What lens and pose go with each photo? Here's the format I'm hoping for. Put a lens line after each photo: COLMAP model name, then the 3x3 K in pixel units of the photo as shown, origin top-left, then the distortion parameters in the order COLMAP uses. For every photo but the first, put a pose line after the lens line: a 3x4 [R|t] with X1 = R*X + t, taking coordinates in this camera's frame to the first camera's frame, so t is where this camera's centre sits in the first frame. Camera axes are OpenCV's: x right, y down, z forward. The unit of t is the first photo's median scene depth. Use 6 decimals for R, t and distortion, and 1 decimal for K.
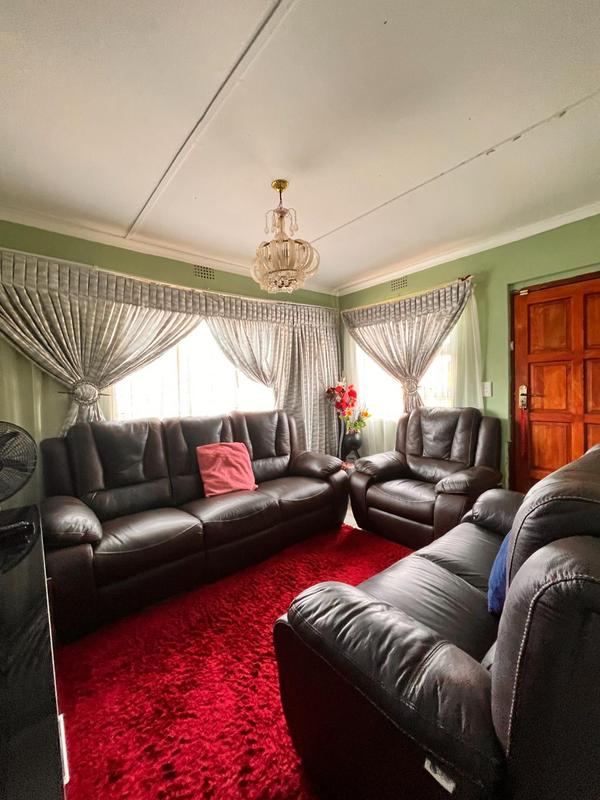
lens RADIAL K [[323.9, 0, 299.6], [0, 323.9, 397.9], [0, 0, 1]] dist [-0.001056, 0.000093]
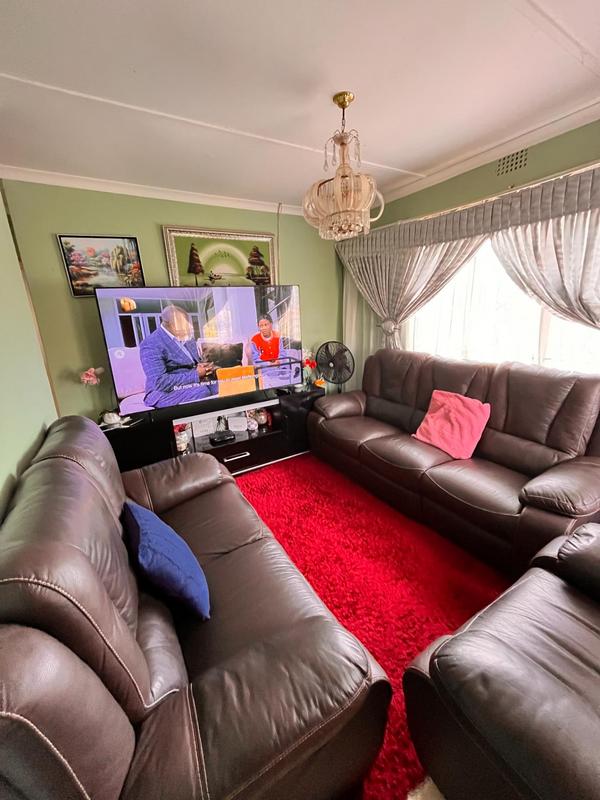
lens RADIAL K [[323.9, 0, 299.6], [0, 323.9, 397.9], [0, 0, 1]] dist [-0.001056, 0.000093]
pose [[-0.154700, 0.299545, -0.941457, 0.689708], [0.022271, 0.953744, 0.299795, -0.131395], [0.987710, 0.025411, -0.154216, 0.745895]]
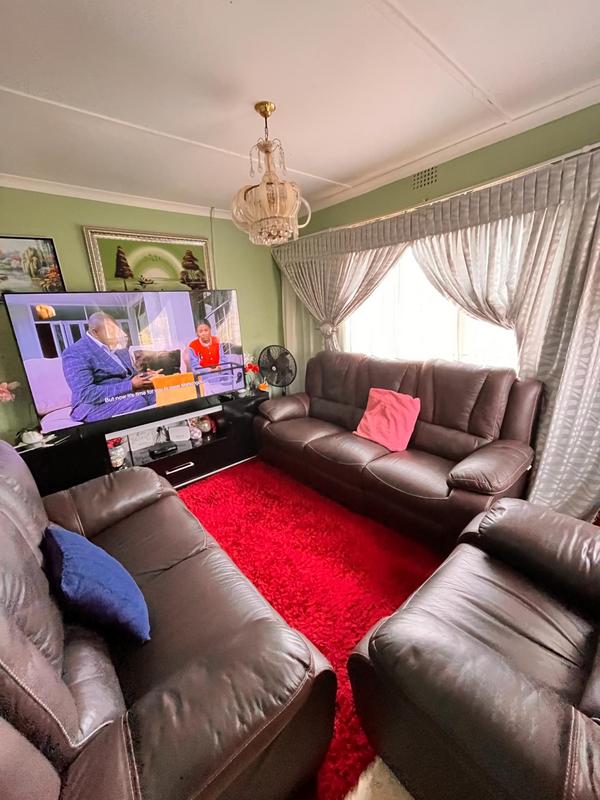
lens RADIAL K [[323.9, 0, 299.6], [0, 323.9, 397.9], [0, 0, 1]] dist [-0.001056, 0.000093]
pose [[0.009783, 0.291200, -0.956612, 0.693904], [0.030082, 0.956139, 0.291364, -0.129913], [0.999500, -0.031627, 0.000594, 0.767158]]
